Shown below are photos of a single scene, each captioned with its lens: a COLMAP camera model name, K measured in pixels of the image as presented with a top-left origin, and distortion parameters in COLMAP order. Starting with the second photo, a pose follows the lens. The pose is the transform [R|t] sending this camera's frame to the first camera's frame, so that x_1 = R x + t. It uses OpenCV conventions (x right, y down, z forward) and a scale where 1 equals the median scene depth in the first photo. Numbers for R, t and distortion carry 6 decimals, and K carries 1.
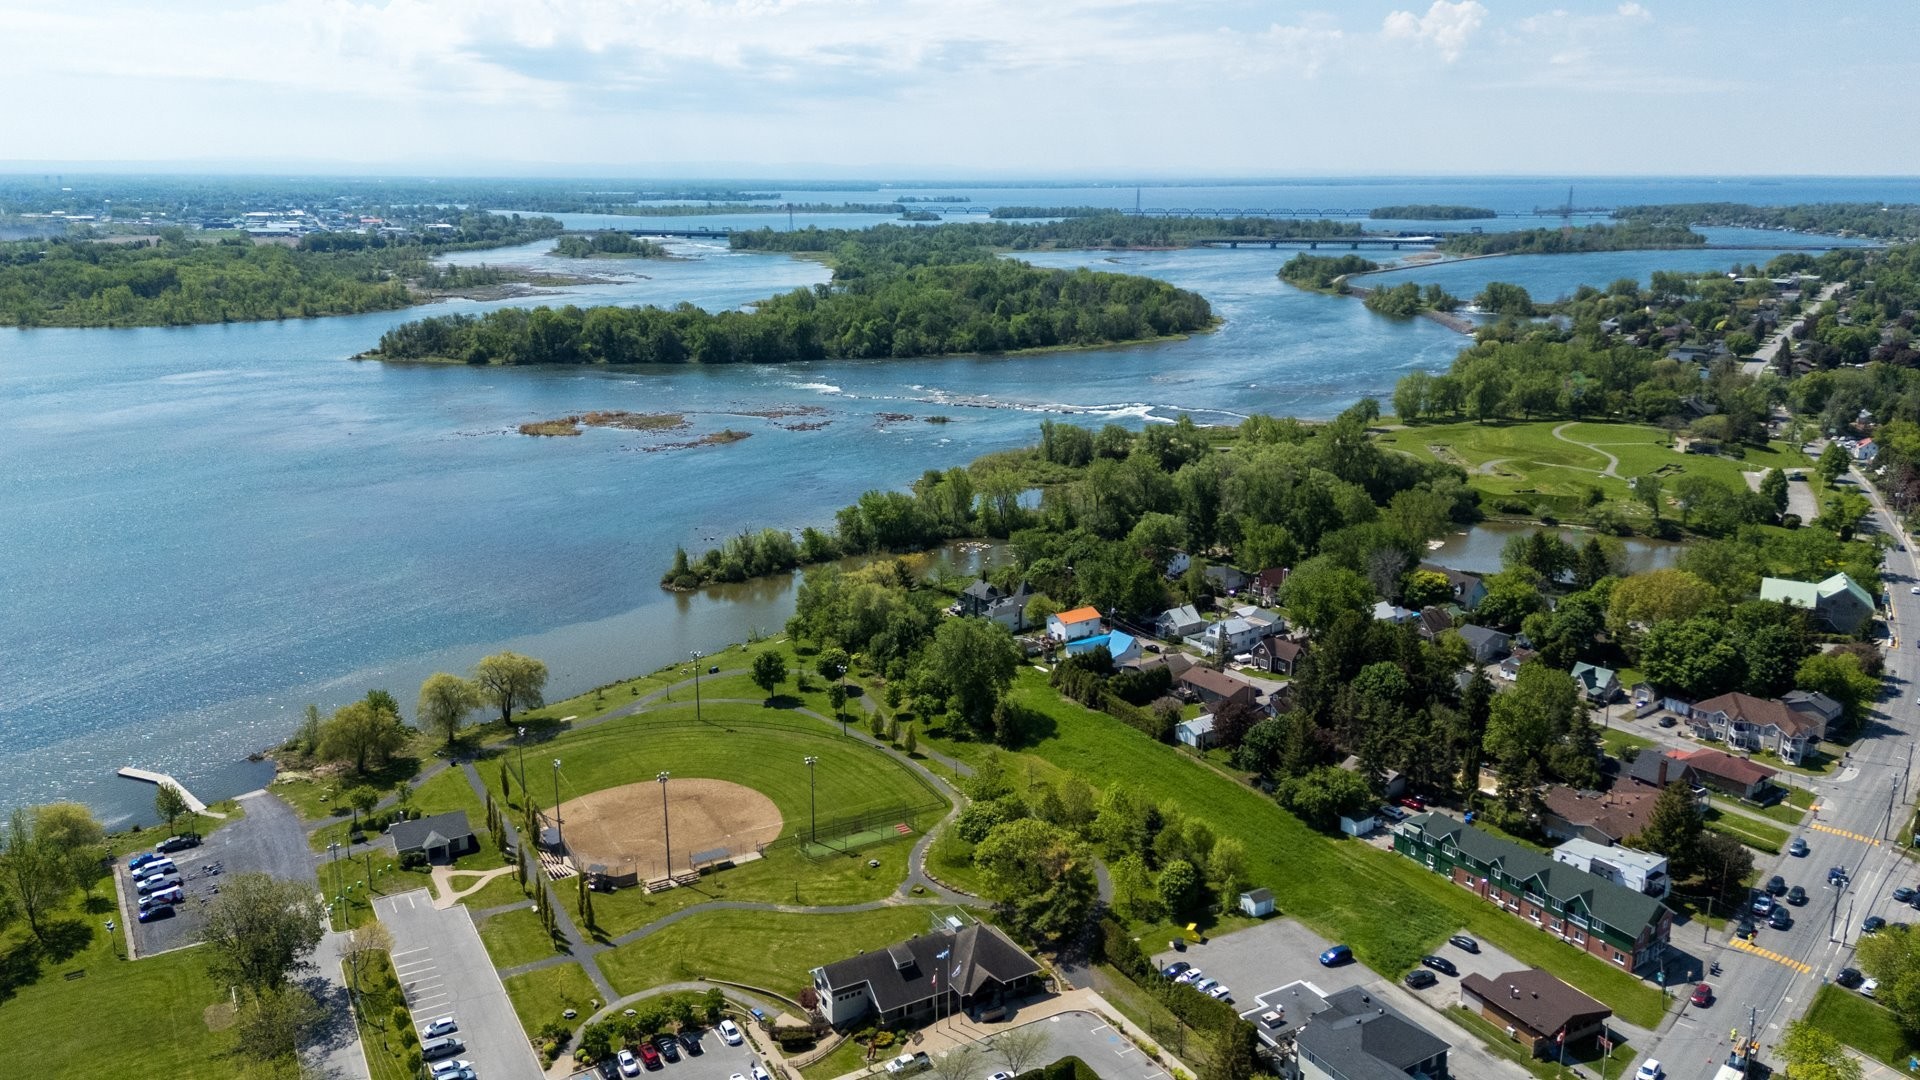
lens RADIAL K [[1399.6, 0, 956.5], [0, 1399.6, 554.1], [0, 0, 1]] dist [0.066505, -0.054417]
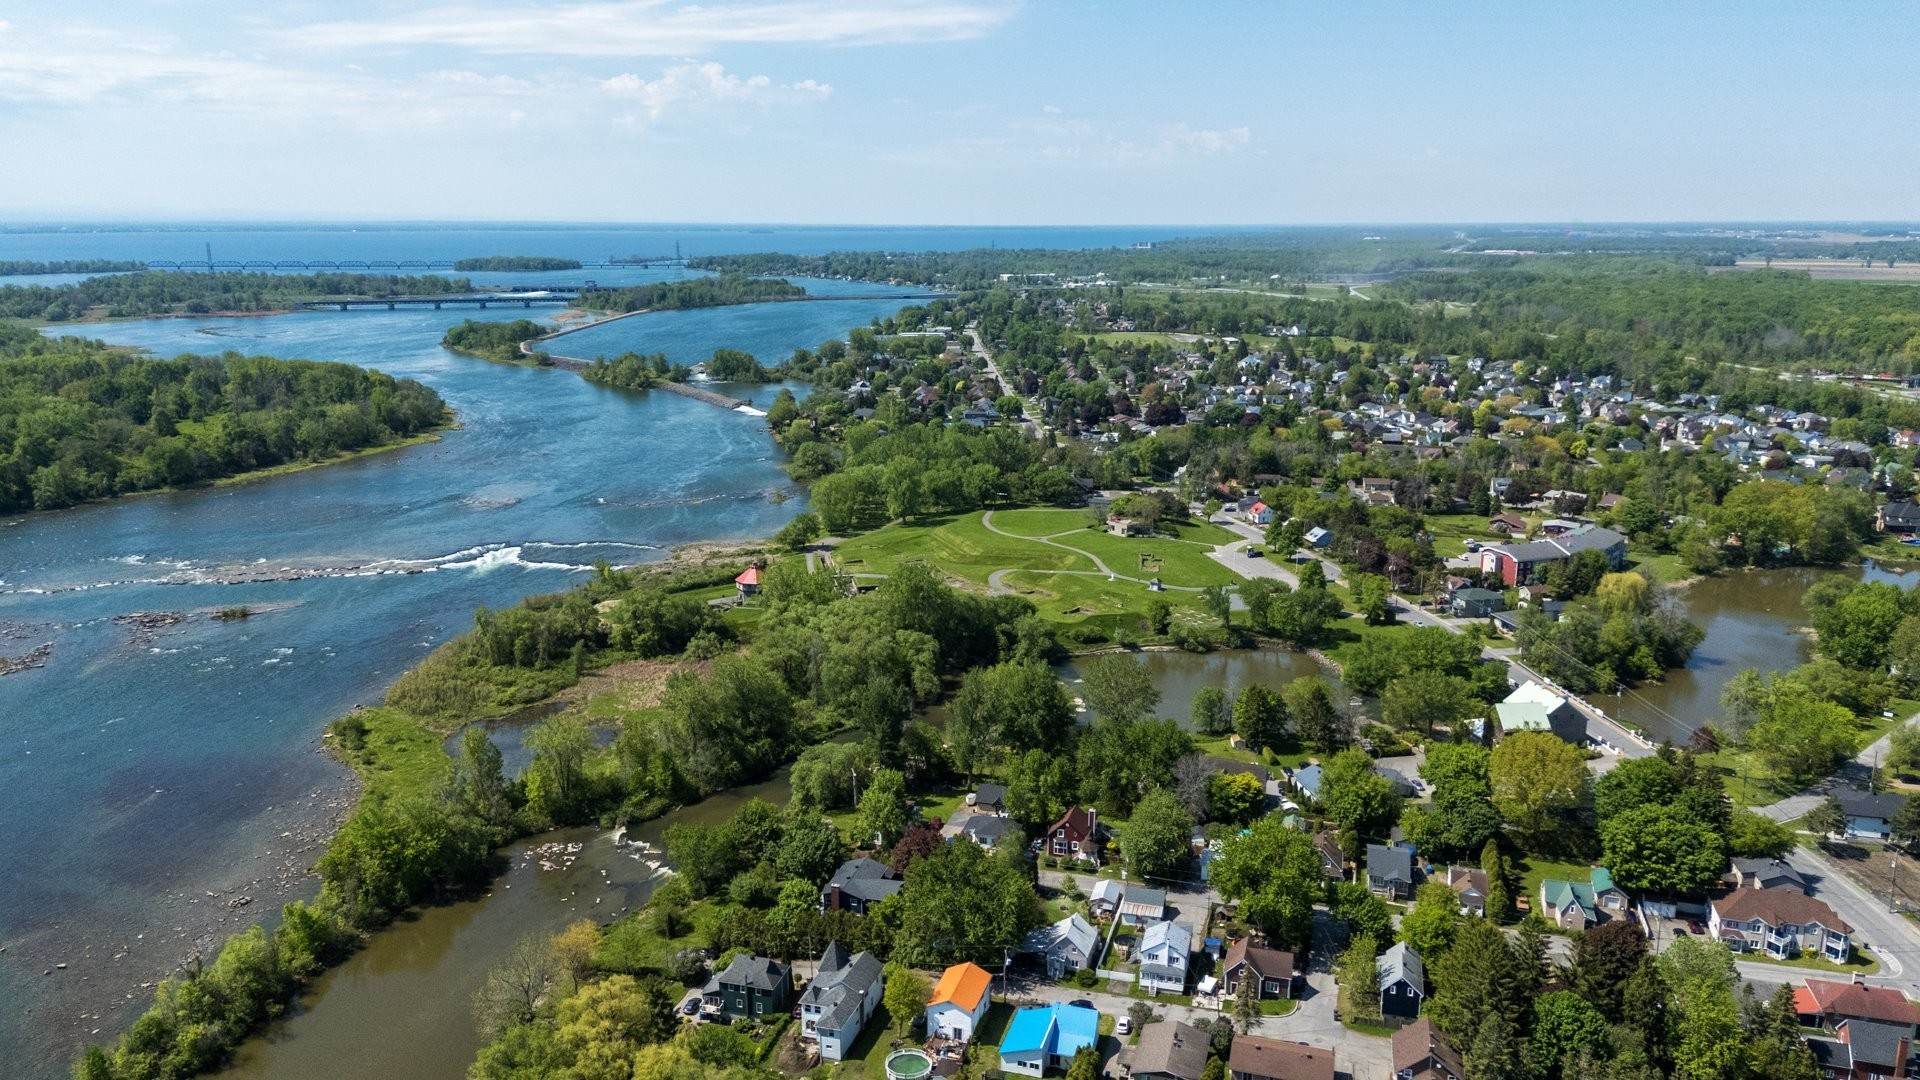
lens RADIAL K [[1399.6, 0, 965.6], [0, 1399.6, 540.4], [0, 0, 1]] dist [0.066505, -0.054417]
pose [[0.792604, -0.136474, 0.594267, -0.096331], [0.159340, 0.987122, 0.014175, -0.059839], [-0.588548, 0.083455, 0.804143, 0.162620]]
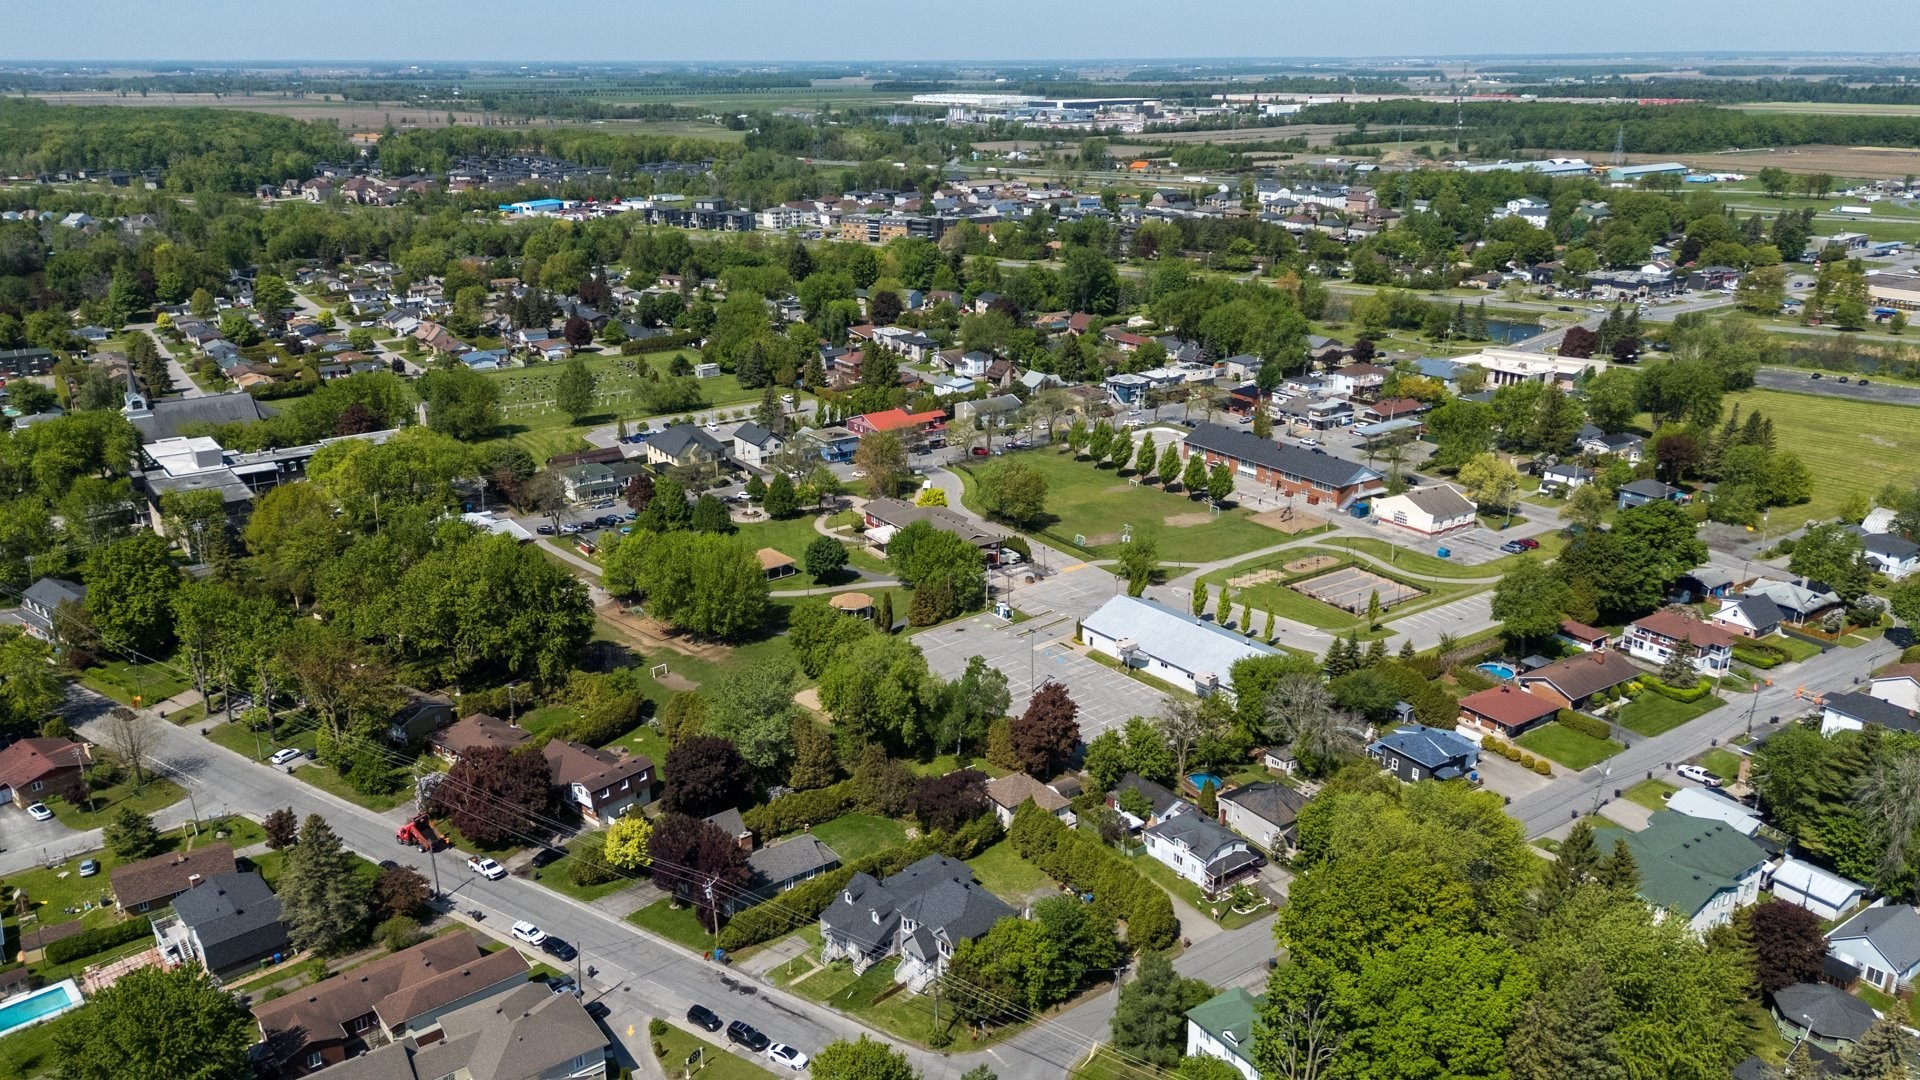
lens RADIAL K [[1399.6, 0, 969.0], [0, 1399.6, 549.0], [0, 0, 1]] dist [0.066505, -0.054417]
pose [[-0.111032, -0.328415, 0.937985, -0.213564], [0.261971, 0.900768, 0.346394, 0.019012], [-0.958667, 0.284186, -0.013979, -0.043119]]
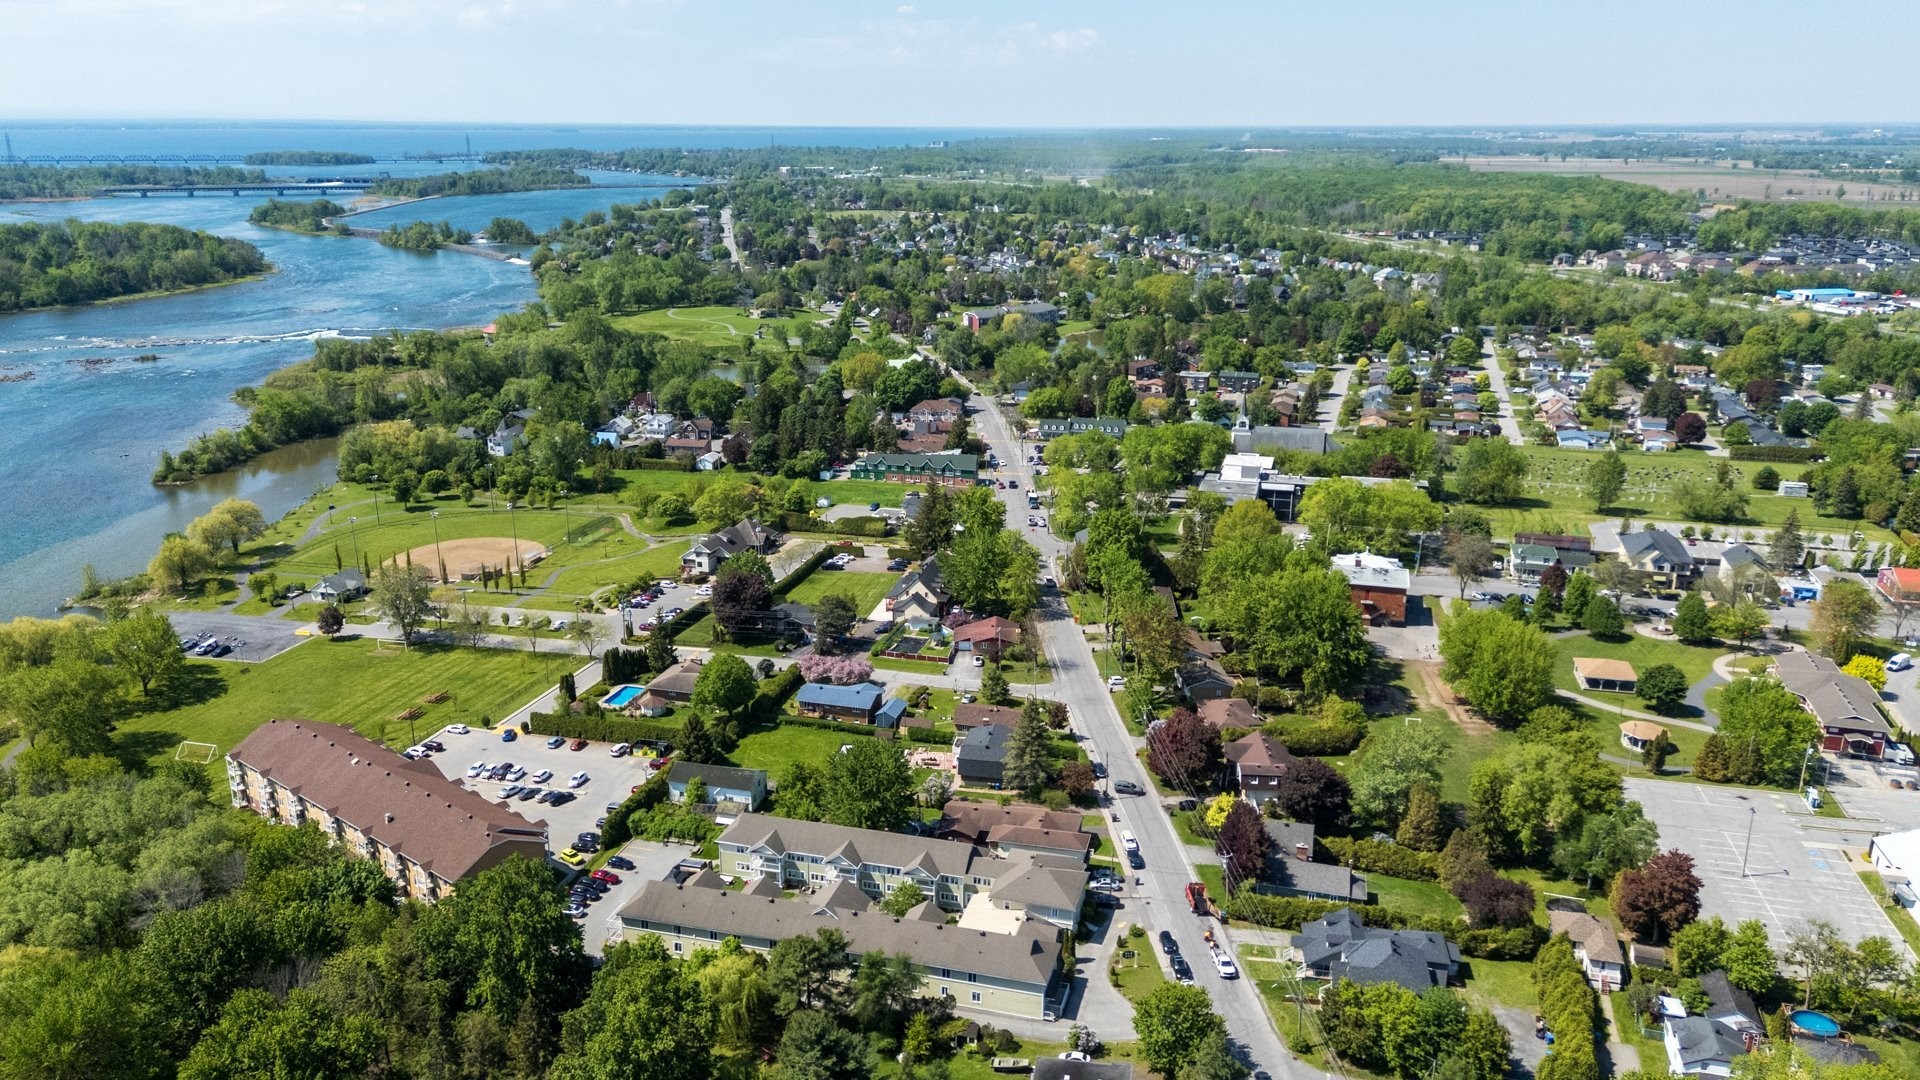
lens RADIAL K [[1399.6, 0, 963.2], [0, 1399.6, 533.2], [0, 0, 1]] dist [0.066505, -0.054417]
pose [[0.713916, -0.196669, 0.672045, -0.226082], [0.181773, 0.978898, 0.093369, 0.031315], [-0.676226, 0.055502, 0.734600, -0.137678]]
